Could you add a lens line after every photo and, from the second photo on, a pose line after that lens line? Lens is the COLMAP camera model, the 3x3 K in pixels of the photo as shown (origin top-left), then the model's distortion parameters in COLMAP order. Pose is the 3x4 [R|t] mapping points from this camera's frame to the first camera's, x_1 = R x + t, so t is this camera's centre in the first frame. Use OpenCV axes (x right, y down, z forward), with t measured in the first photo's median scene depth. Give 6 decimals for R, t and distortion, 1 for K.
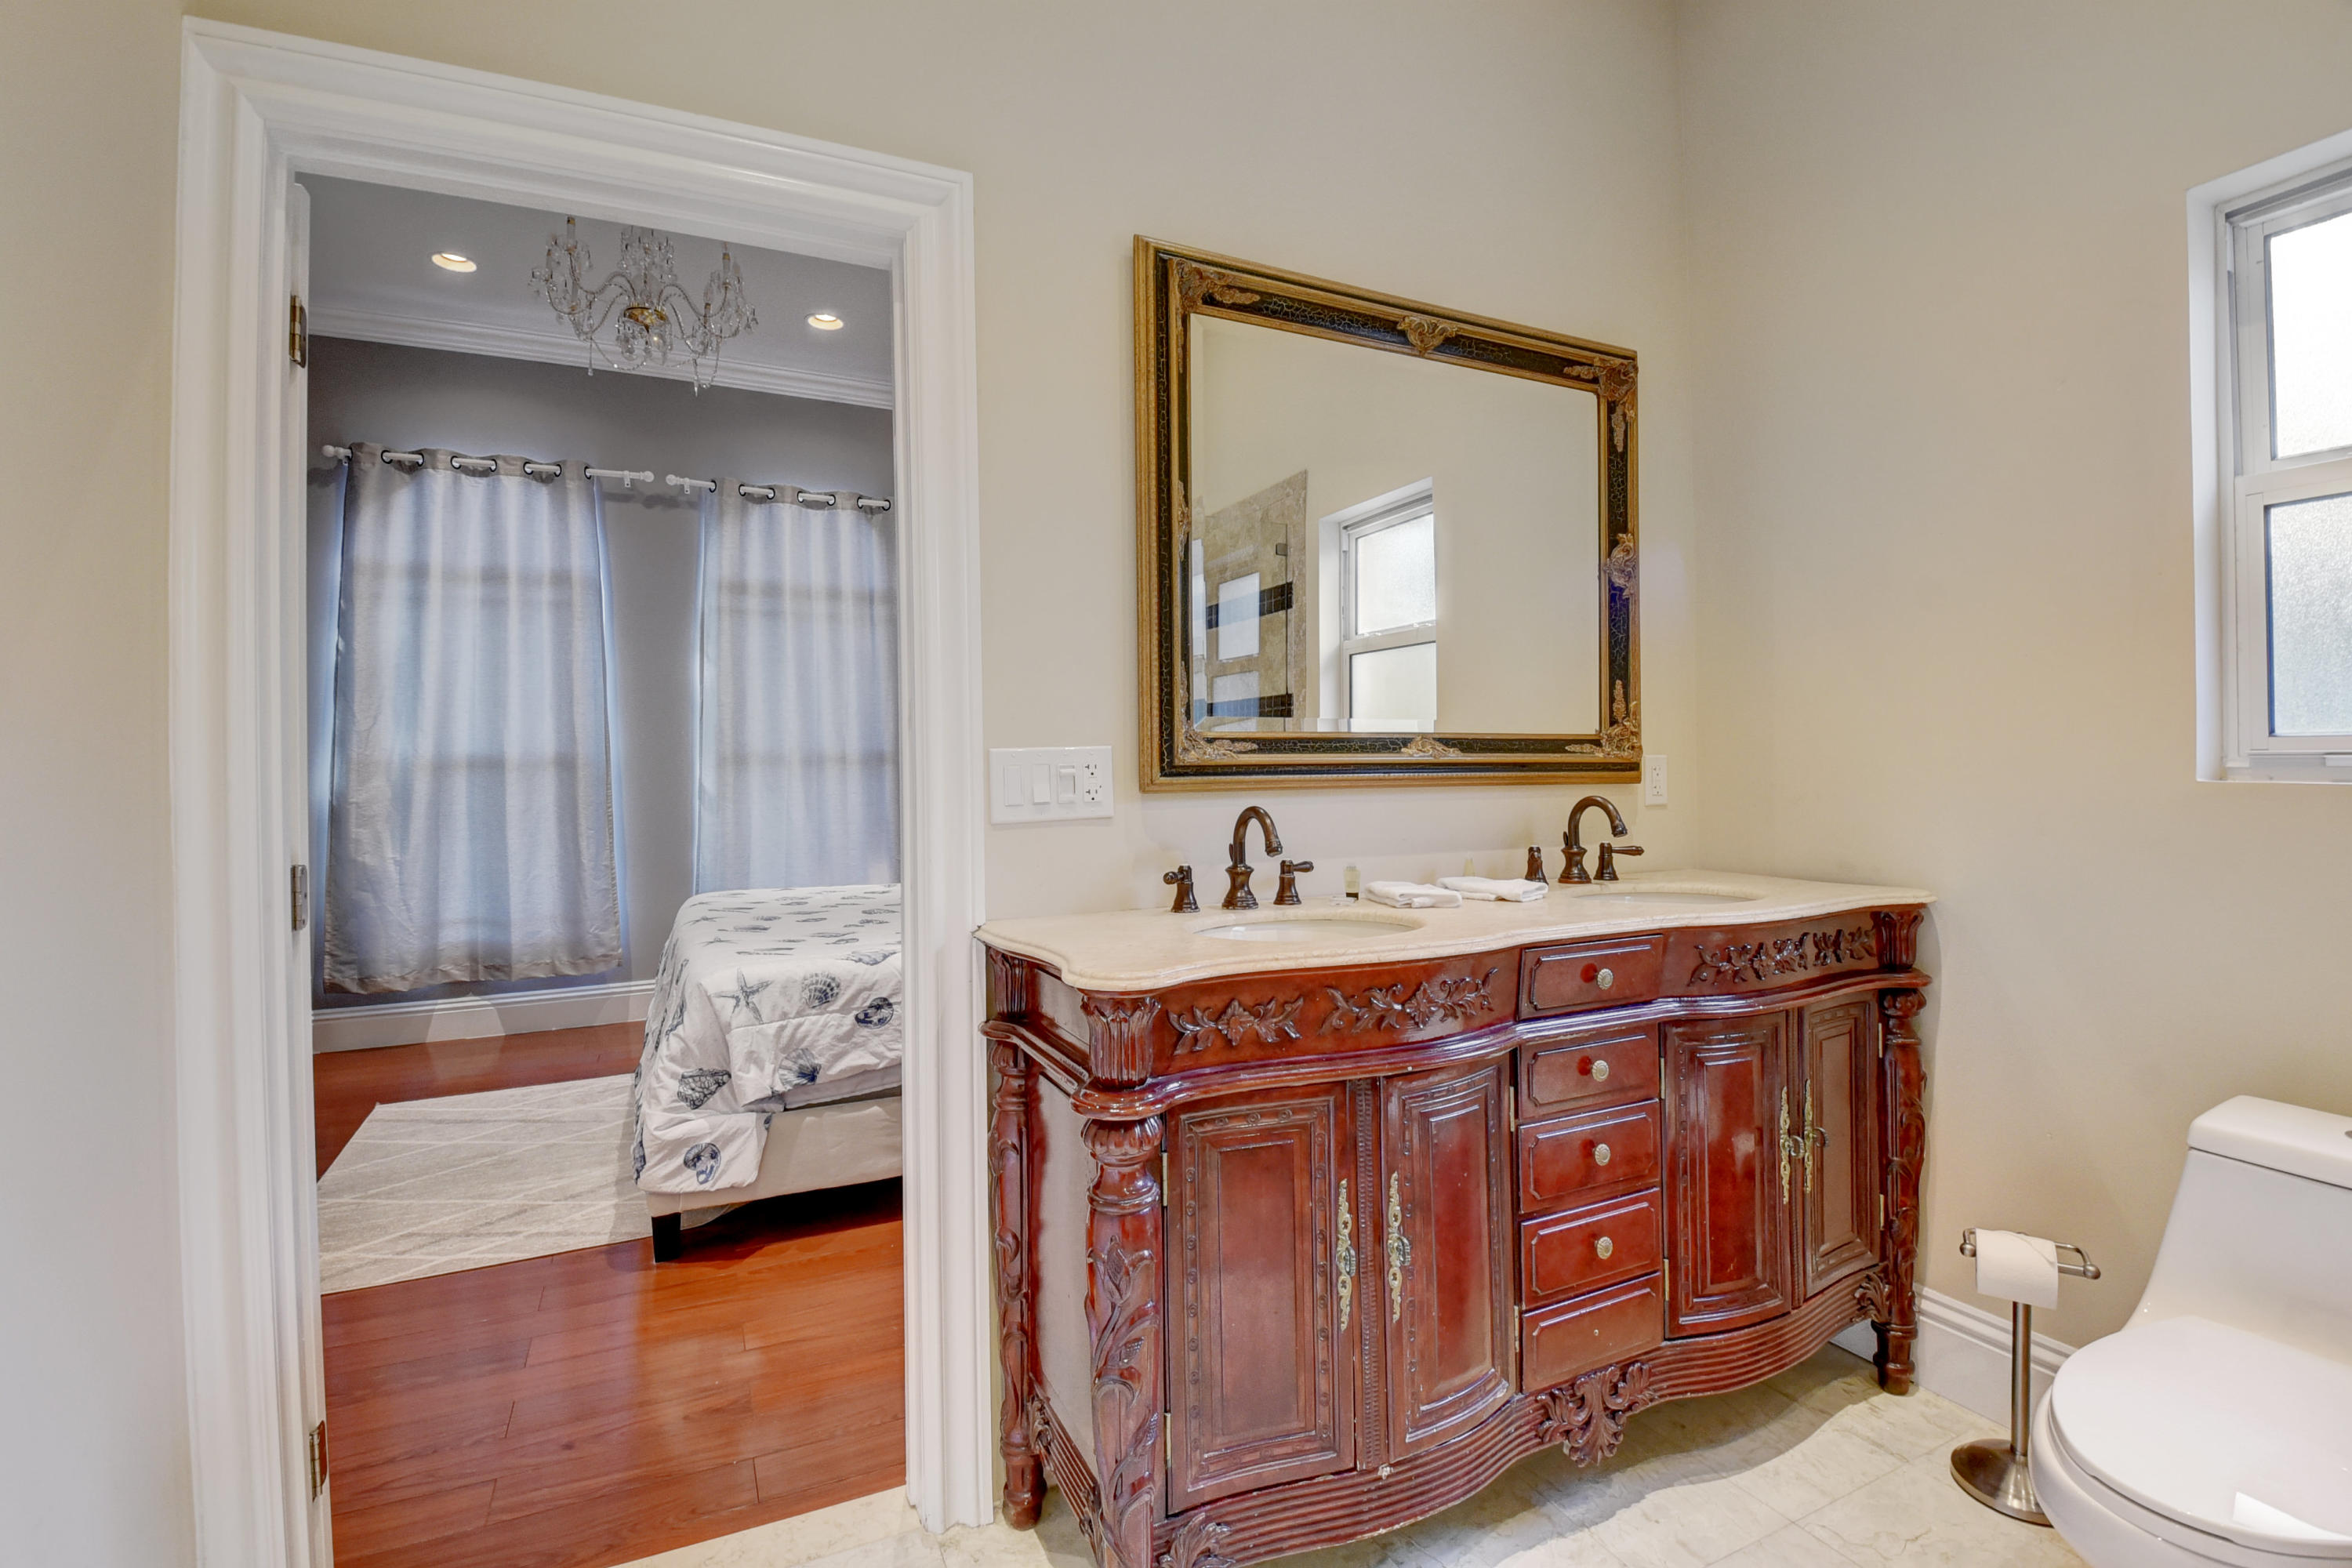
lens RADIAL K [[1043.9, 0, 1169.9], [0, 1043.9, 758.0], [0, 0, 1]] dist [0.013003, -0.022249]
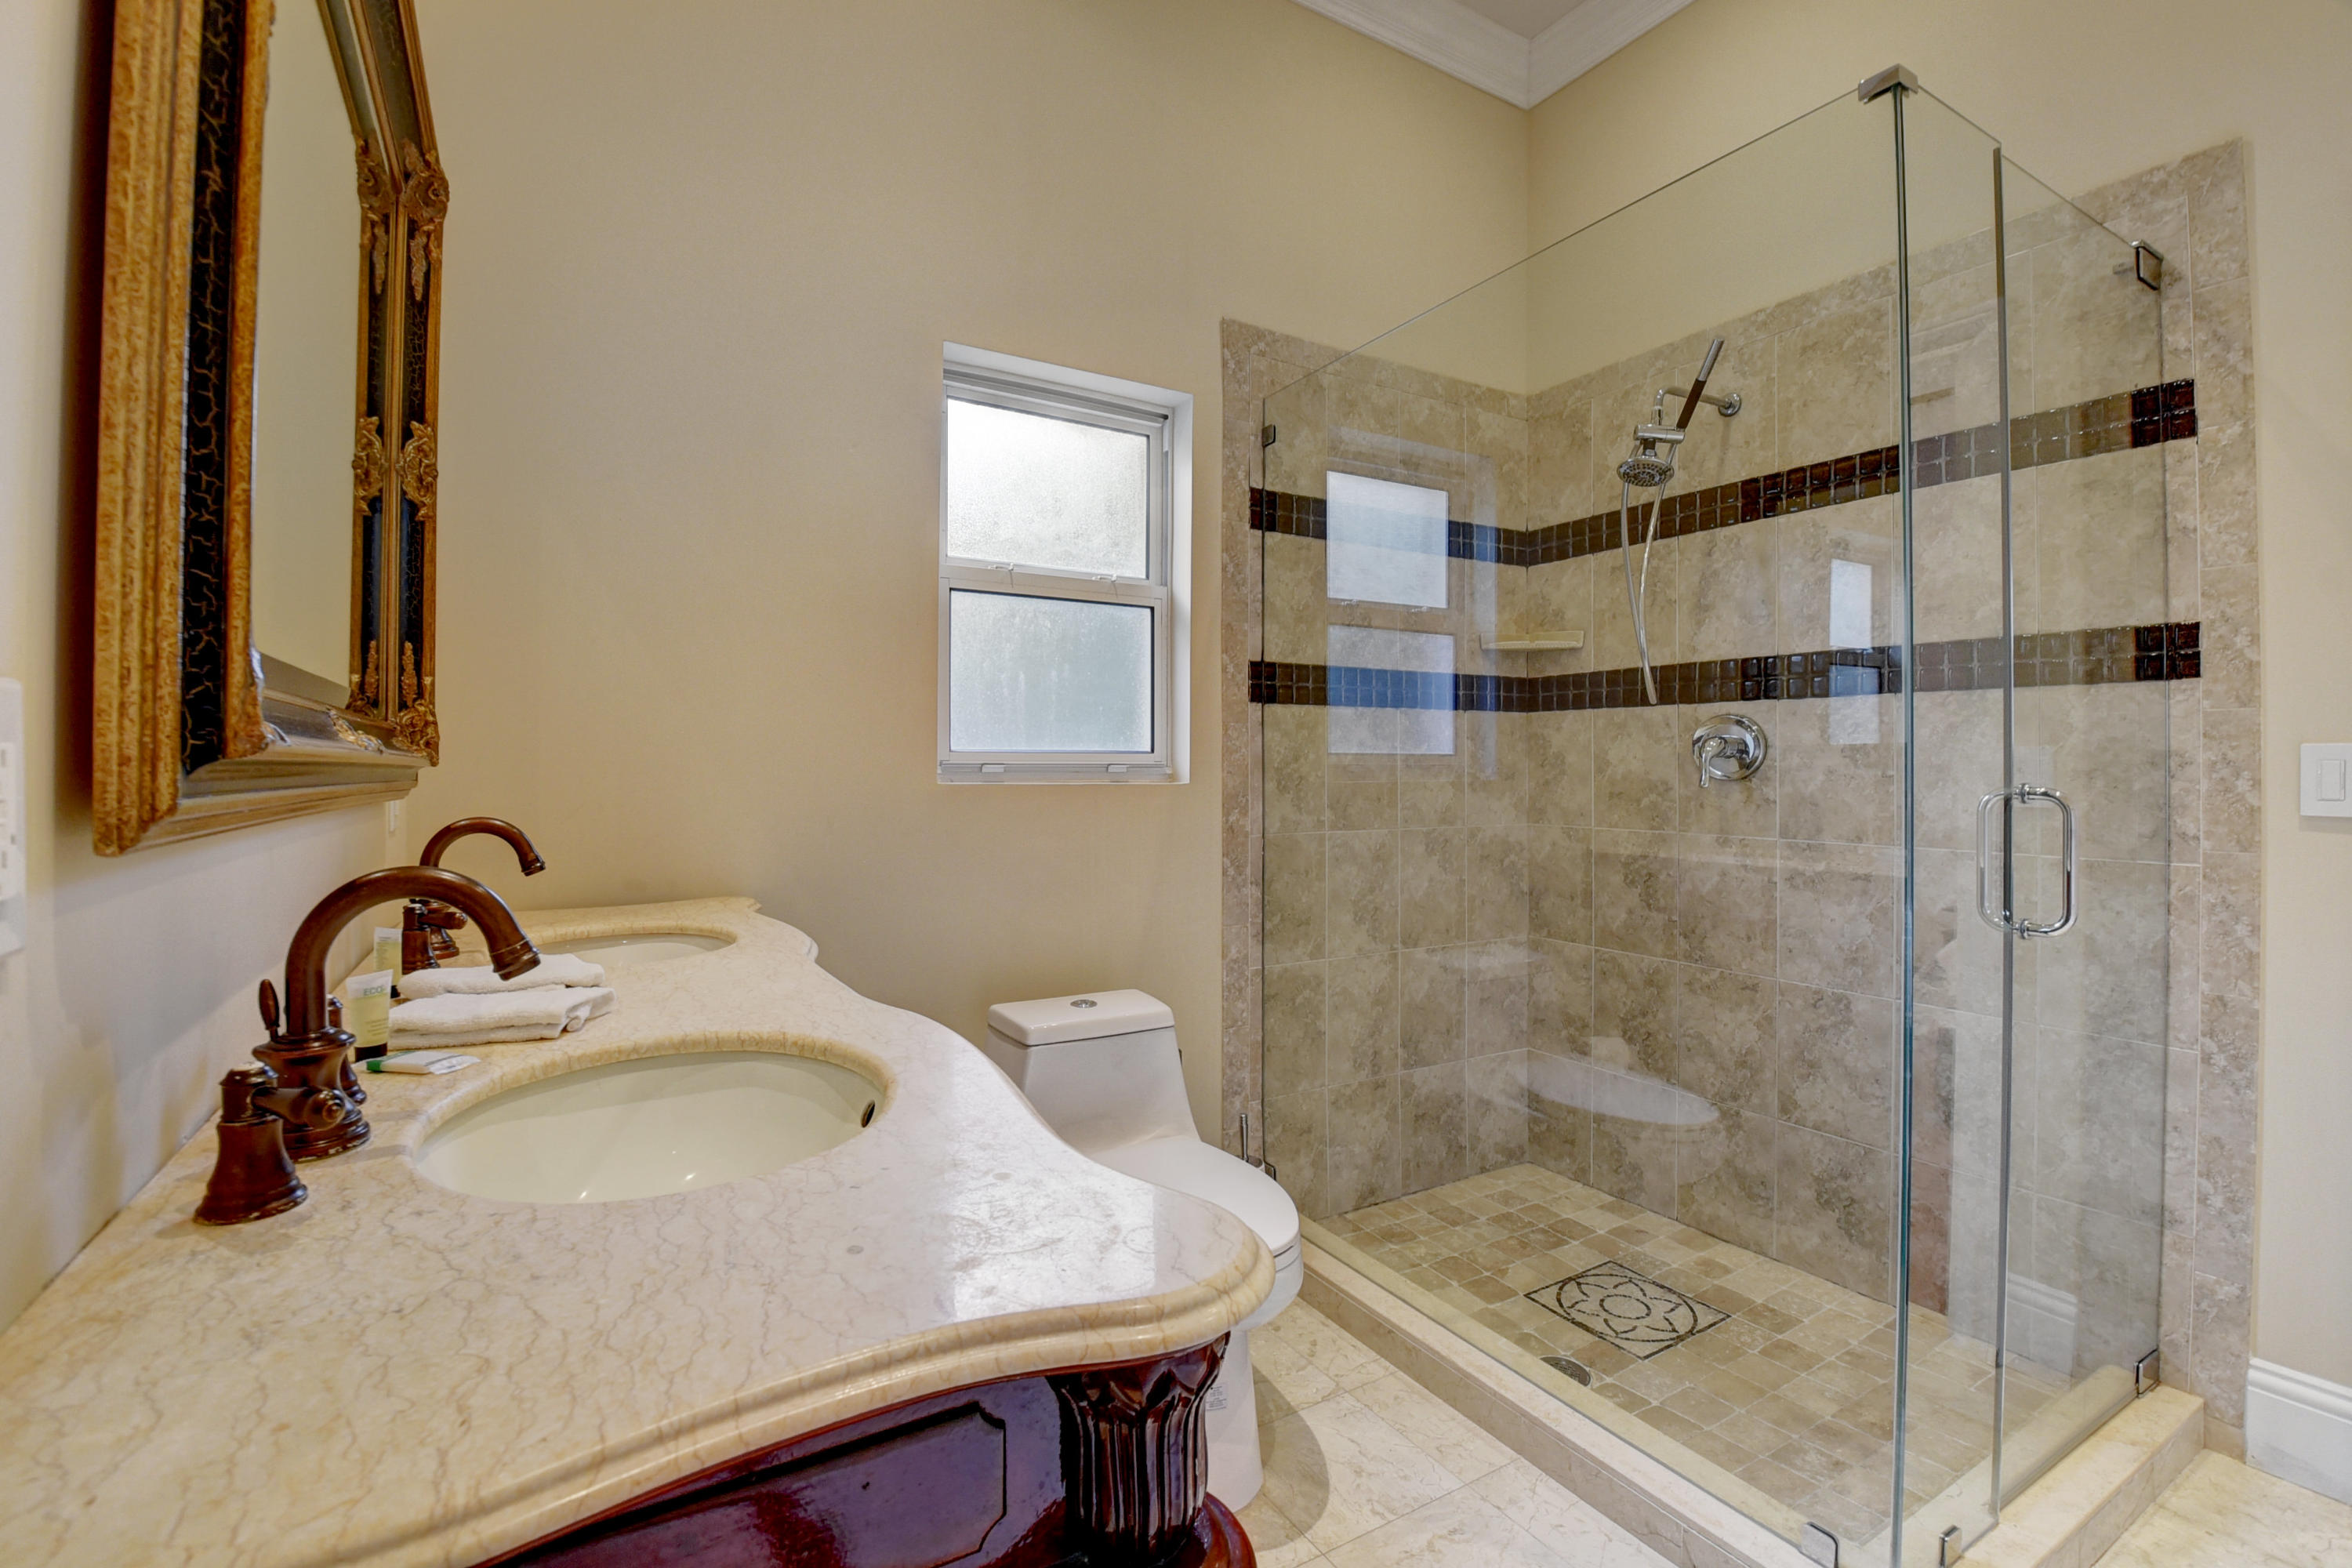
lens RADIAL K [[1043.9, 0, 1169.9], [0, 1043.9, 758.0], [0, 0, 1]] dist [0.013003, -0.022249]
pose [[-0.100143, 0.011890, 0.994902, -0.274606], [-0.007313, 0.999893, -0.012685, 0.003718], [-0.994946, -0.008546, -0.100045, 0.591194]]
